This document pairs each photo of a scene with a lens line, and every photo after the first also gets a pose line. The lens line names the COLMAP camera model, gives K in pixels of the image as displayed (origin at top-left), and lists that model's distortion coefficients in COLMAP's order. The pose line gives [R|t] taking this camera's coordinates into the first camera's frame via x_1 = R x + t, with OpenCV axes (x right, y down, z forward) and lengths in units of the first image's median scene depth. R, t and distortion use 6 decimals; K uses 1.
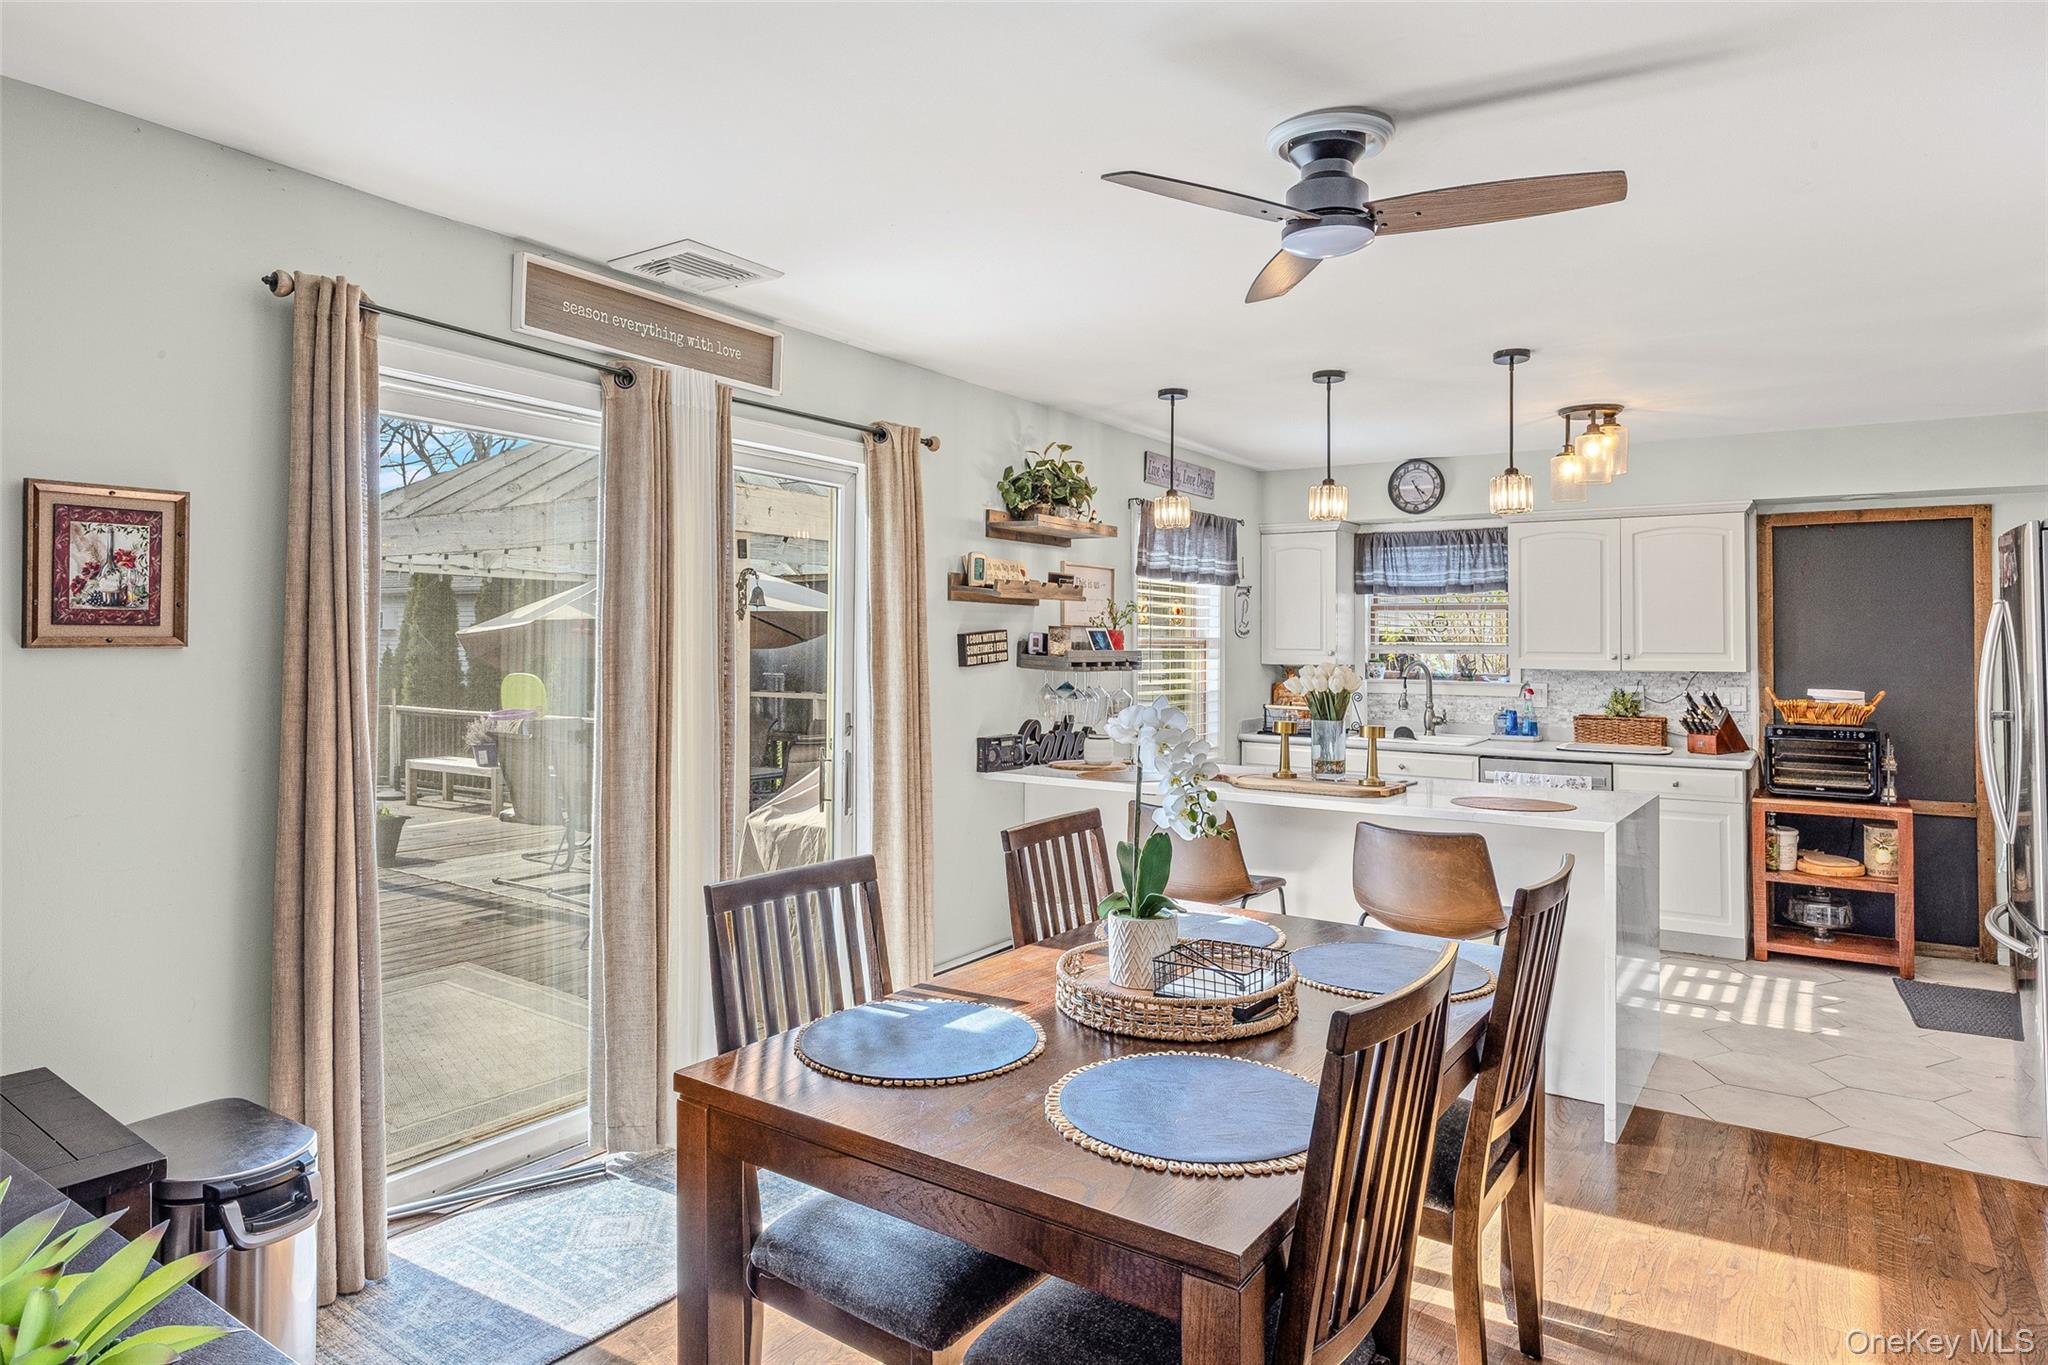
lens RADIAL K [[1241.7, 0, 1032.1], [0, 1241.7, 661.2], [0, 0, 1]] dist [0.002704, 0.000139]
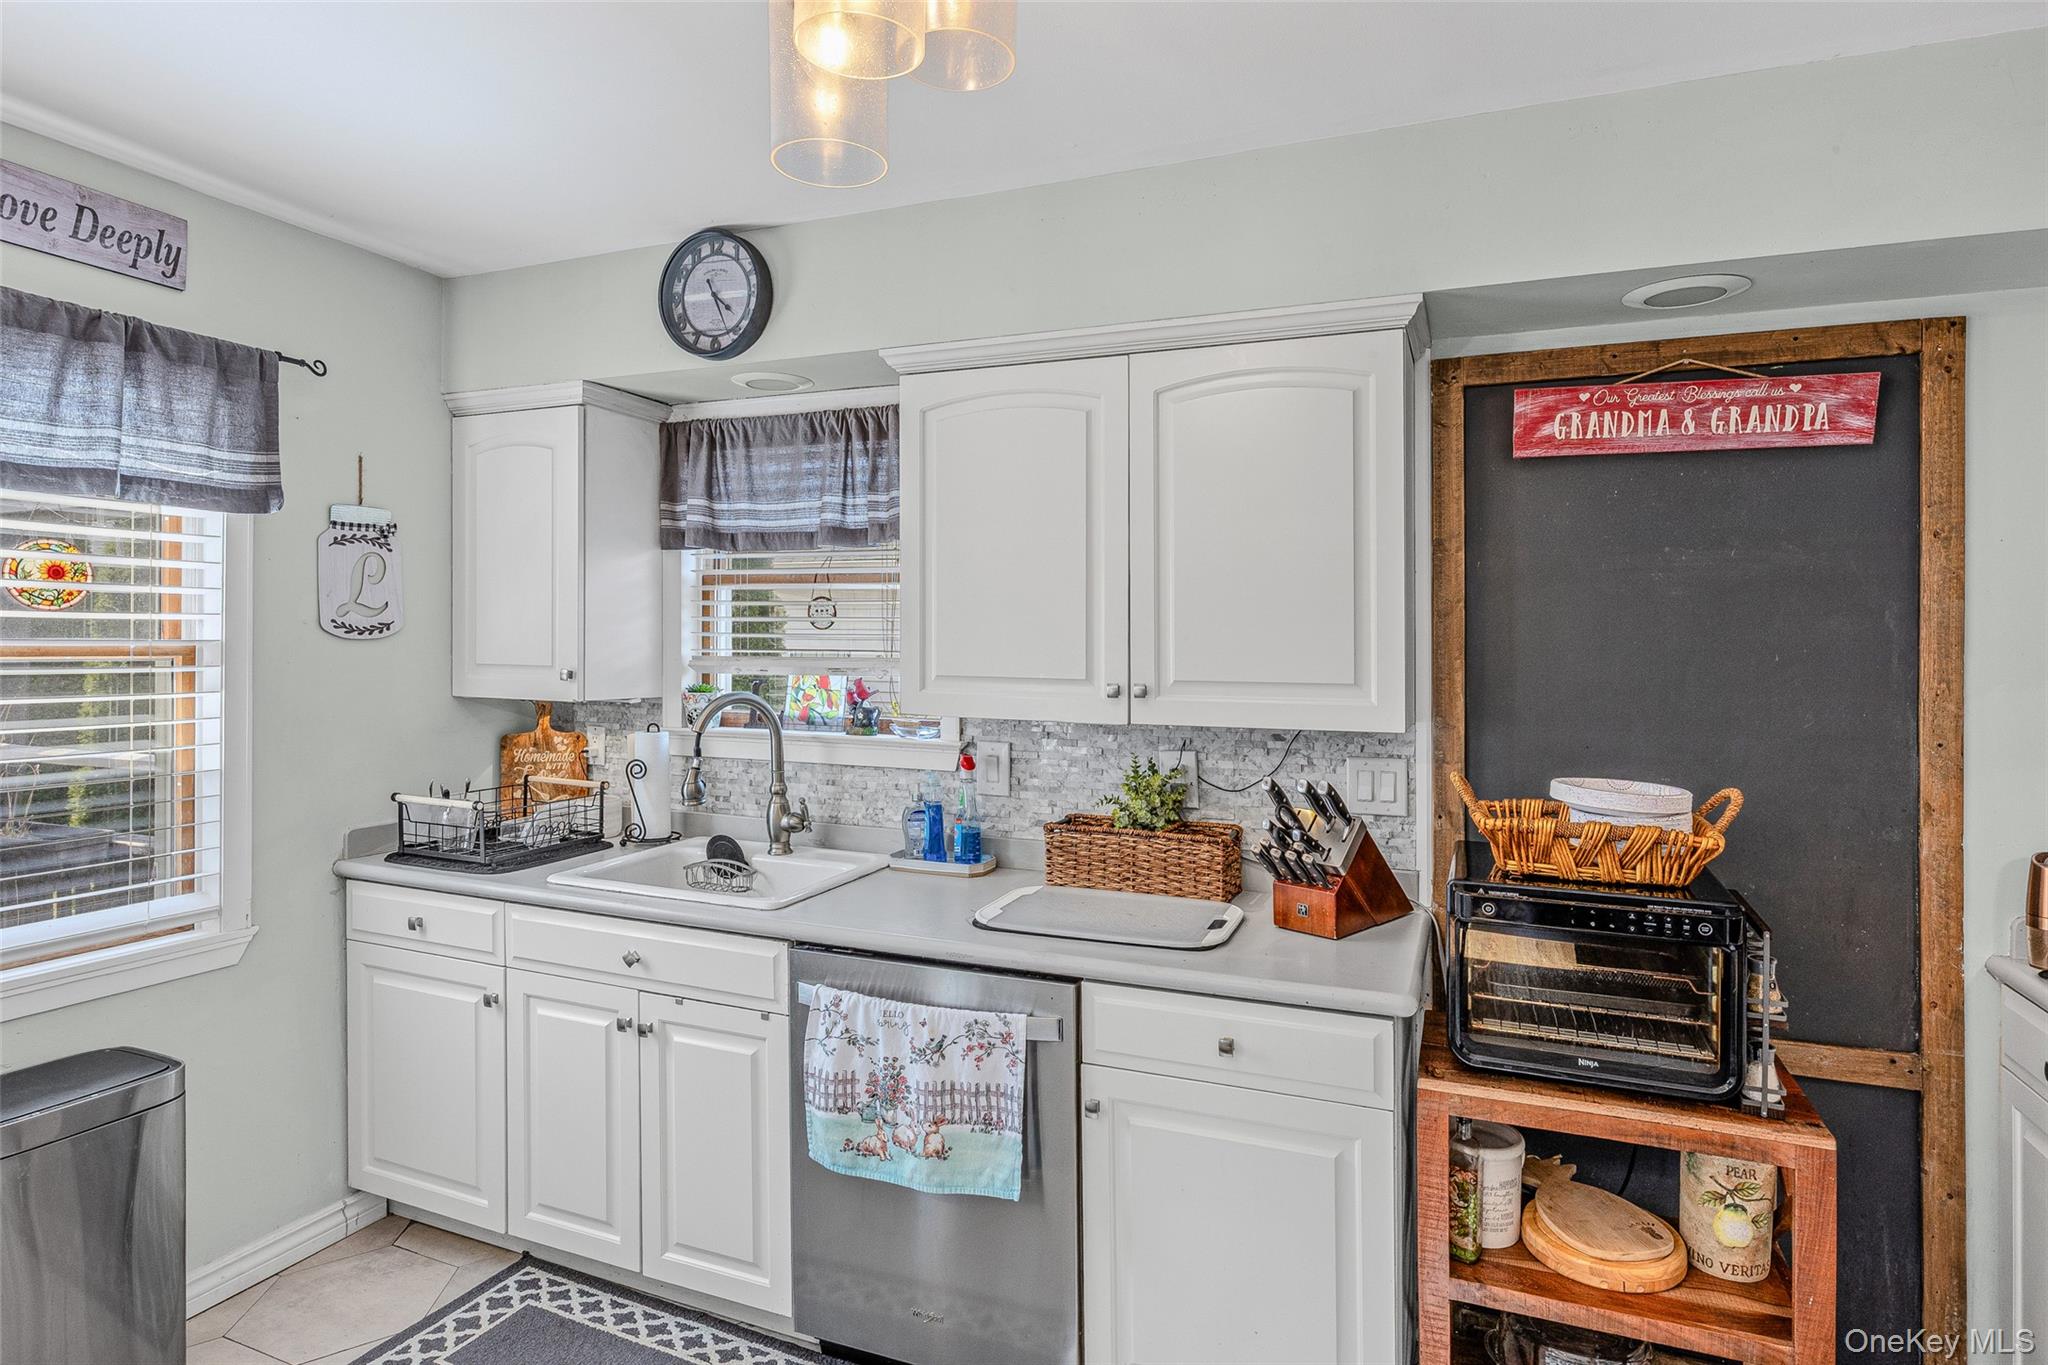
lens RADIAL K [[1122.5, 0, 1028.6], [0, 1122.5, 672.9], [0, 0, 1]] dist [-0.000585, -0.000526]
pose [[0.982090, -0.002136, 0.188398, 0.365424], [-0.000388, 0.999911, 0.013362, -0.014225], [-0.188409, -0.013196, 0.982002, 0.630618]]
